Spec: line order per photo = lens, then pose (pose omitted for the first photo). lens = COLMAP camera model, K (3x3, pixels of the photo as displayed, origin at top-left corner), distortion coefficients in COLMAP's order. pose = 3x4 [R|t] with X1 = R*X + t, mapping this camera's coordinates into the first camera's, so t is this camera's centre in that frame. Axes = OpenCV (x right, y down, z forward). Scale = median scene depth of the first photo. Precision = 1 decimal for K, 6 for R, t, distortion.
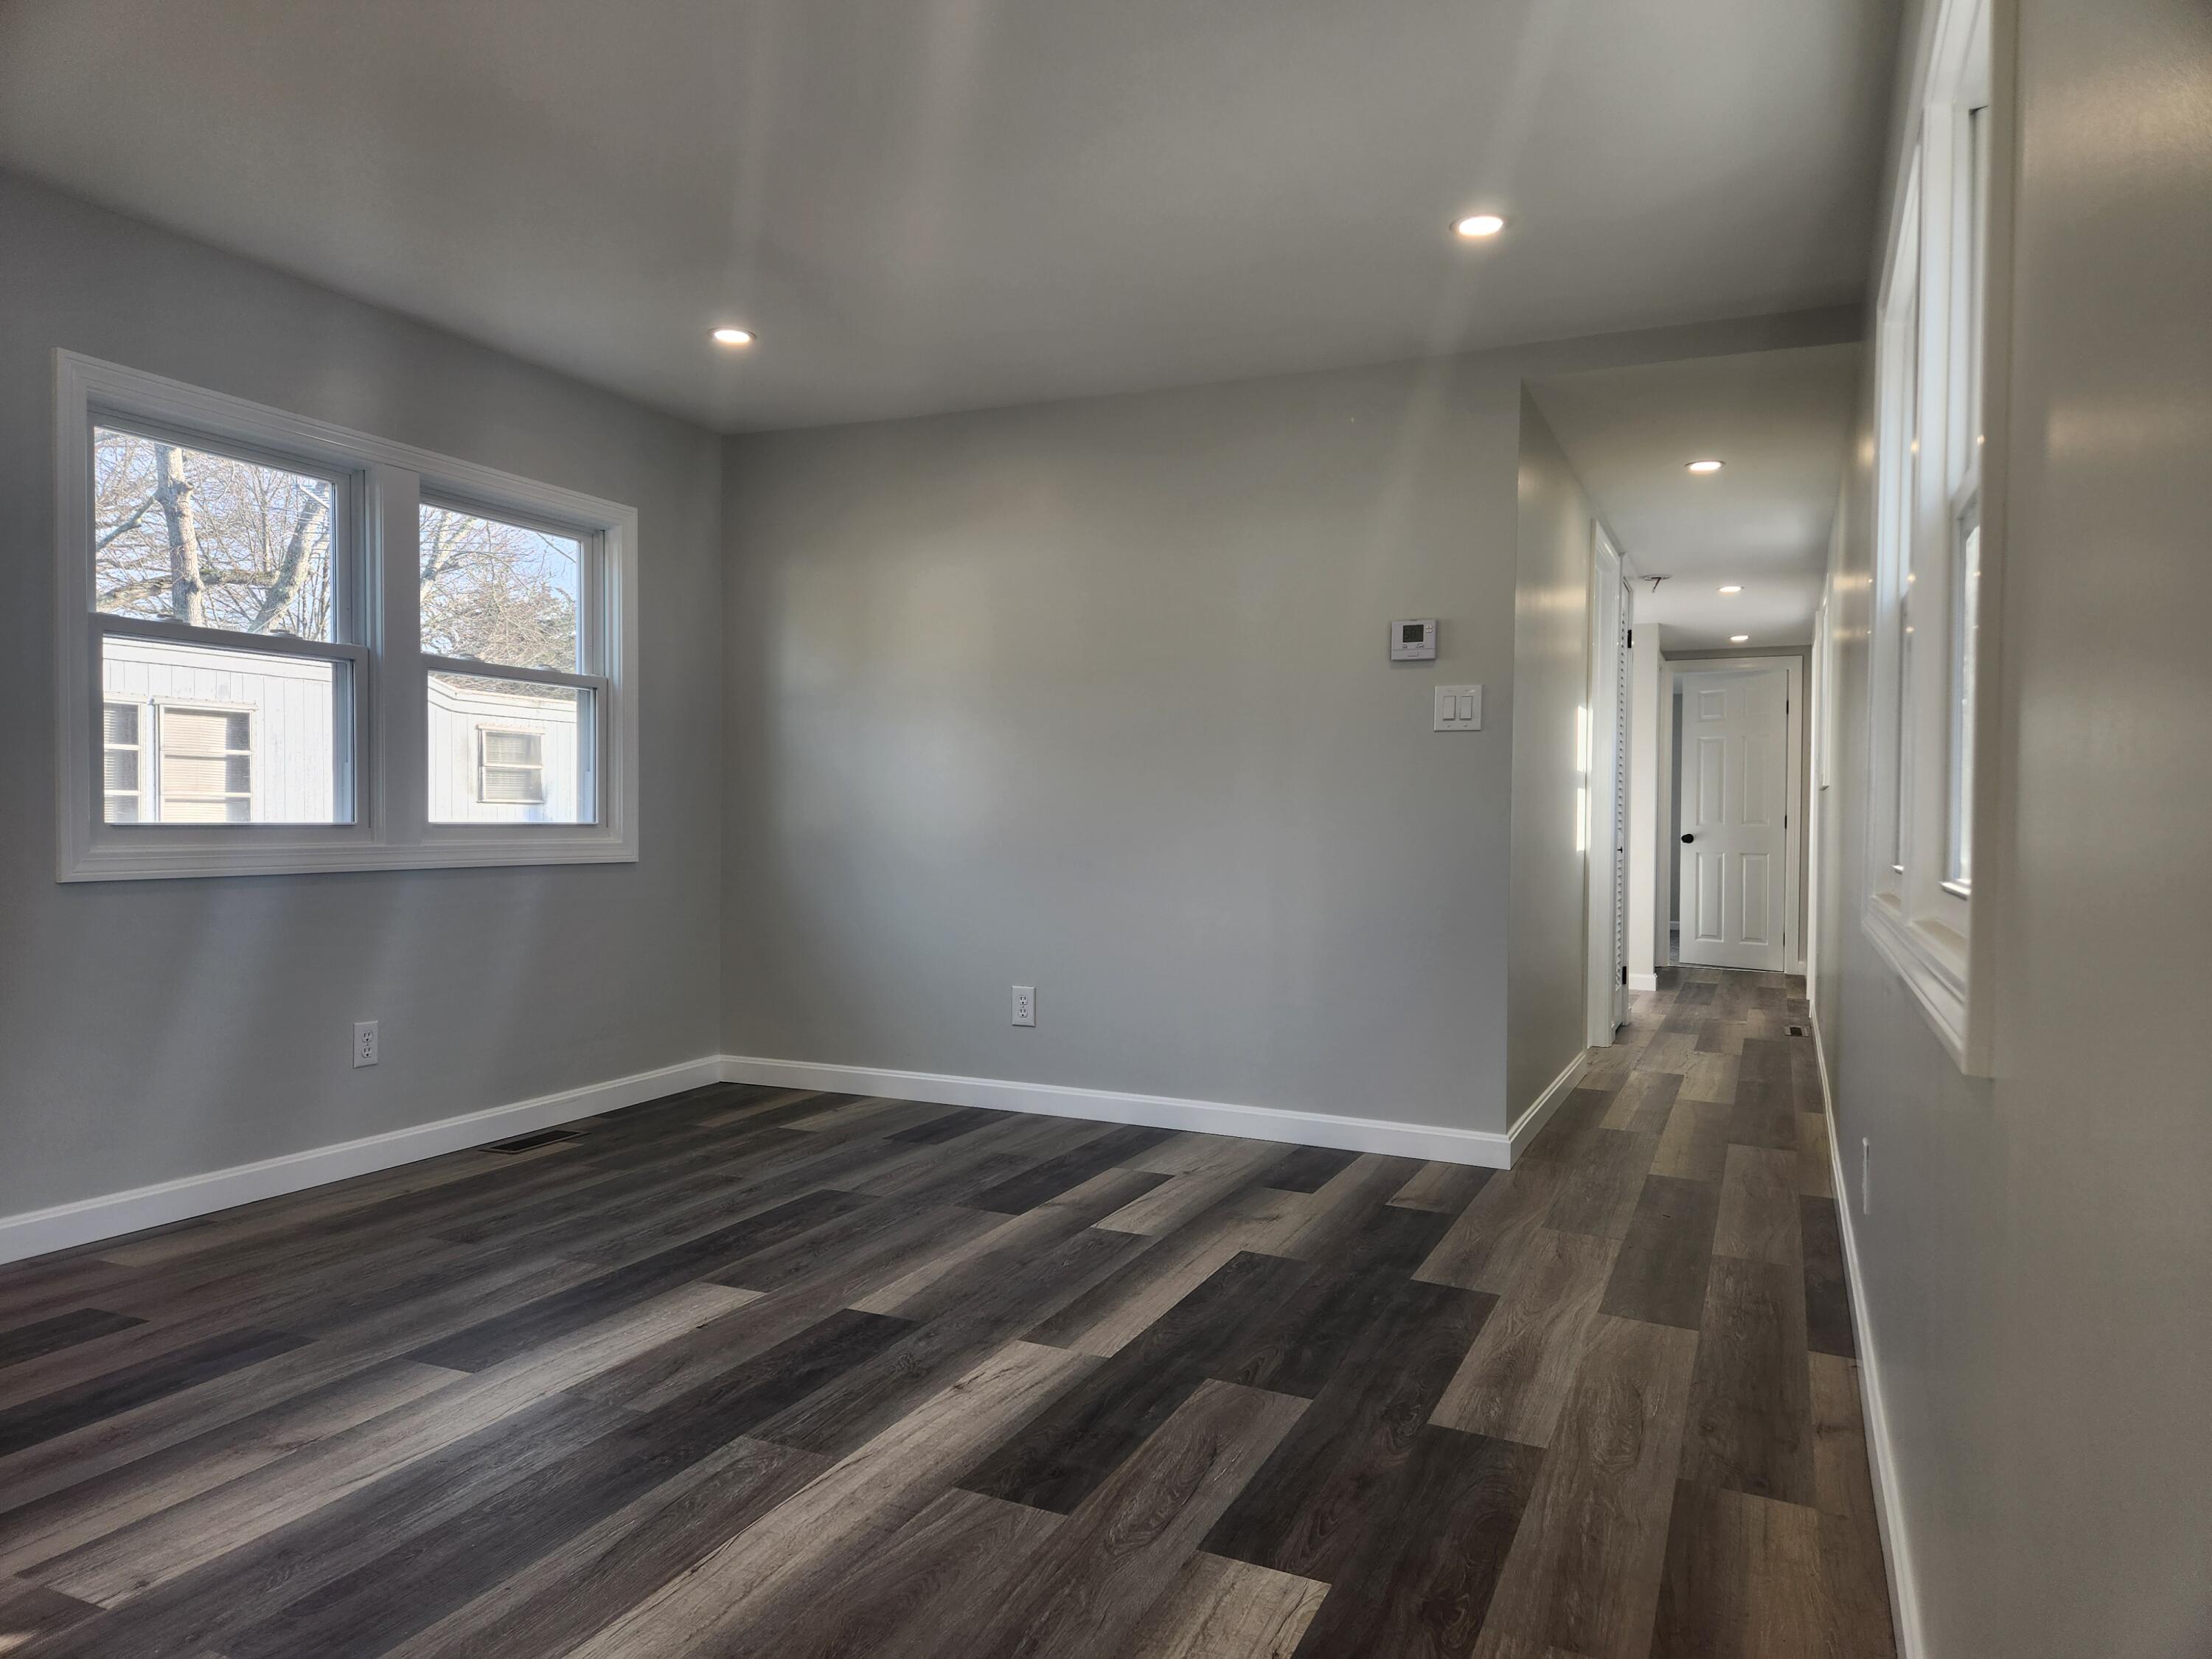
lens RADIAL K [[1393.1, 0, 1106.0], [0, 1393.1, 829.5], [0, 0, 1]] dist [-0.084198, 0.000149]
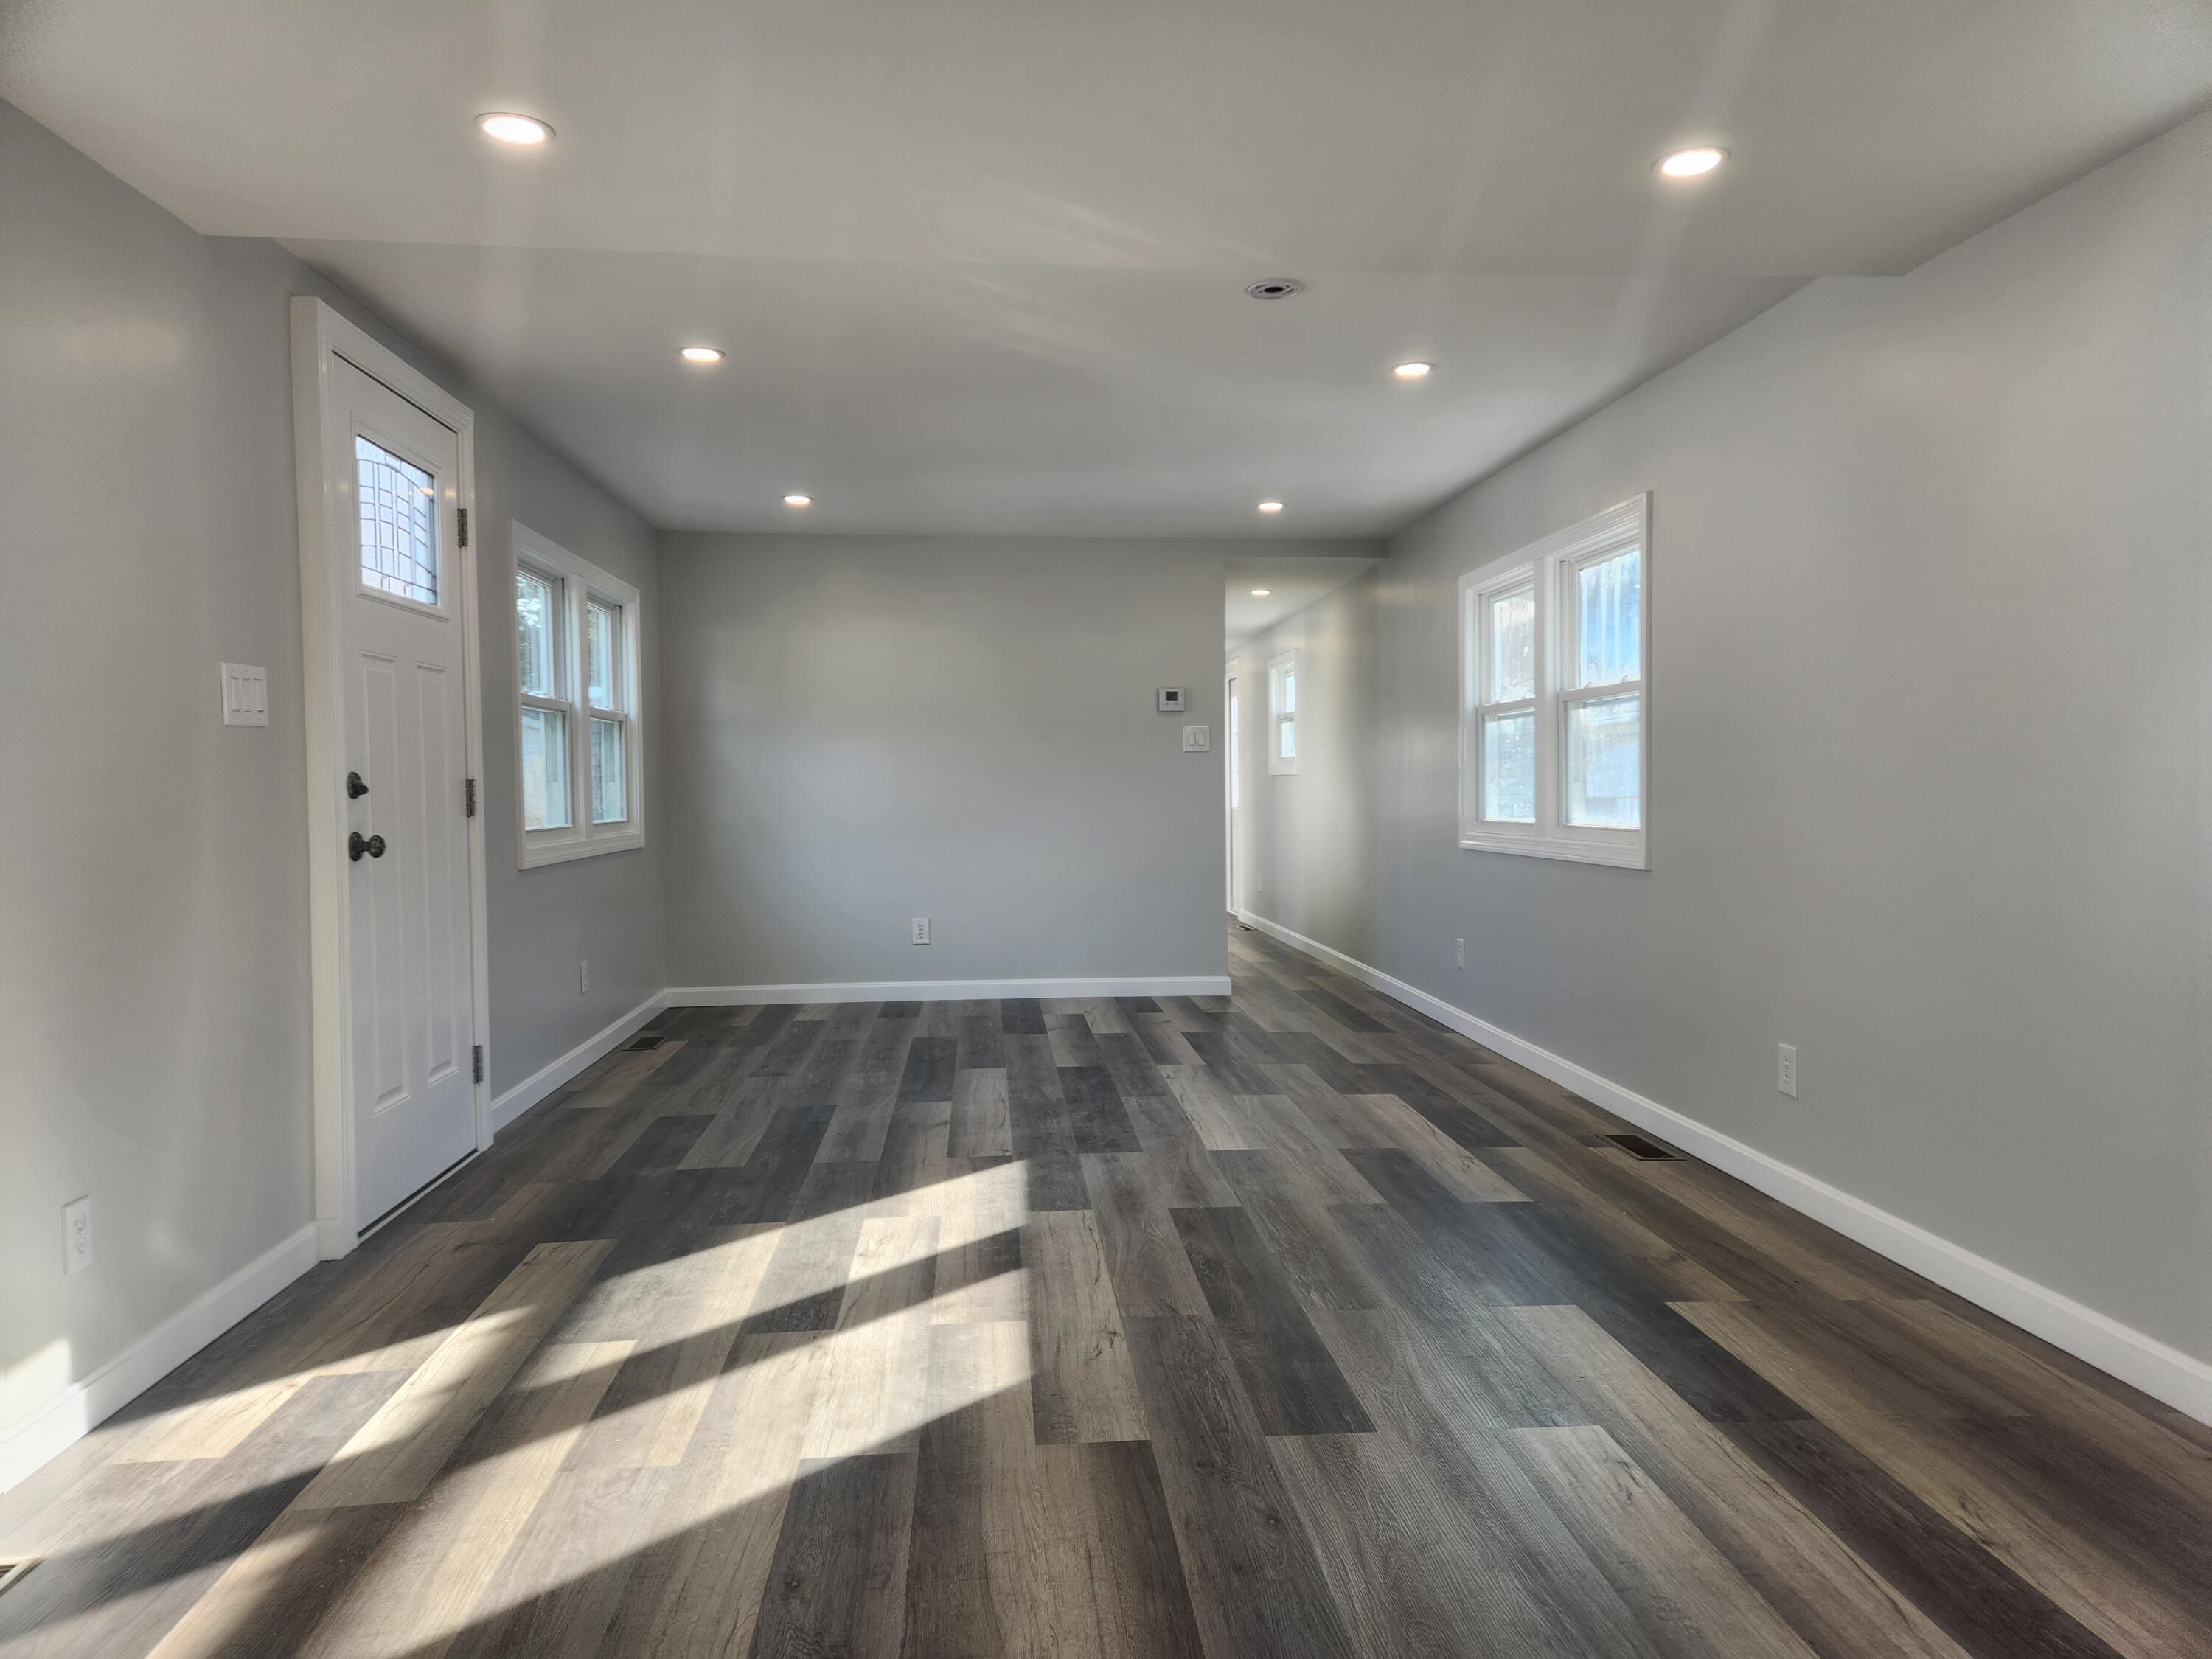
lens RADIAL K [[1393.1, 0, 1106.0], [0, 1393.1, 829.5], [0, 0, 1]] dist [-0.084198, 0.000149]
pose [[0.879675, -0.034202, 0.474343, -0.592674], [0.025329, 0.999364, 0.025085, -0.017140], [-0.474900, -0.010052, 0.879983, -0.433484]]
